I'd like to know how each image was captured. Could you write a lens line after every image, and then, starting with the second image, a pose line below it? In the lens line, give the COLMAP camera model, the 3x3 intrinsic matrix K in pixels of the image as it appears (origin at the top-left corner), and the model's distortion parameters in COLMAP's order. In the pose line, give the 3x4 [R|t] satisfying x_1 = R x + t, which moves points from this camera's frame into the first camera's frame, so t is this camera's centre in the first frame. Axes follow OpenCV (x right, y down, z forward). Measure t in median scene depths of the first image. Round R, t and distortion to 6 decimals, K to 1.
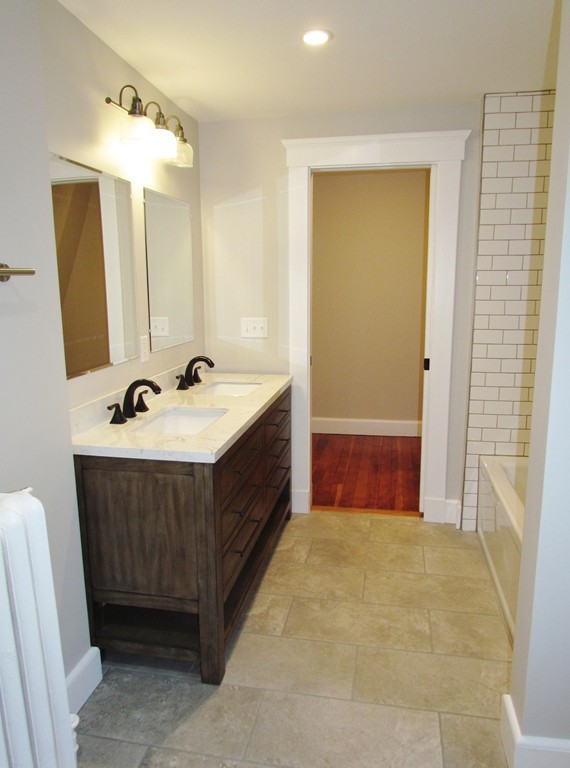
lens RADIAL K [[546.8, 0, 285.6], [0, 546.8, 384.3], [0, 0, 1]] dist [-0.031300, -0.005437]
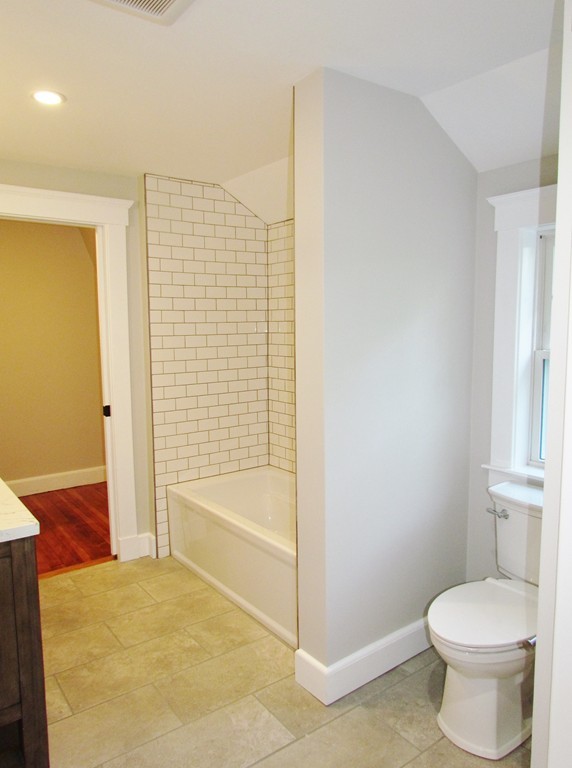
lens RADIAL K [[546.8, 0, 289.5], [0, 546.8, 383.2], [0, 0, 1]] dist [-0.031300, -0.005437]
pose [[0.663652, -0.070652, 0.744698, -0.334518], [0.137689, 0.990057, -0.028774, -0.013072], [-0.735261, 0.121633, 0.666781, 0.044765]]
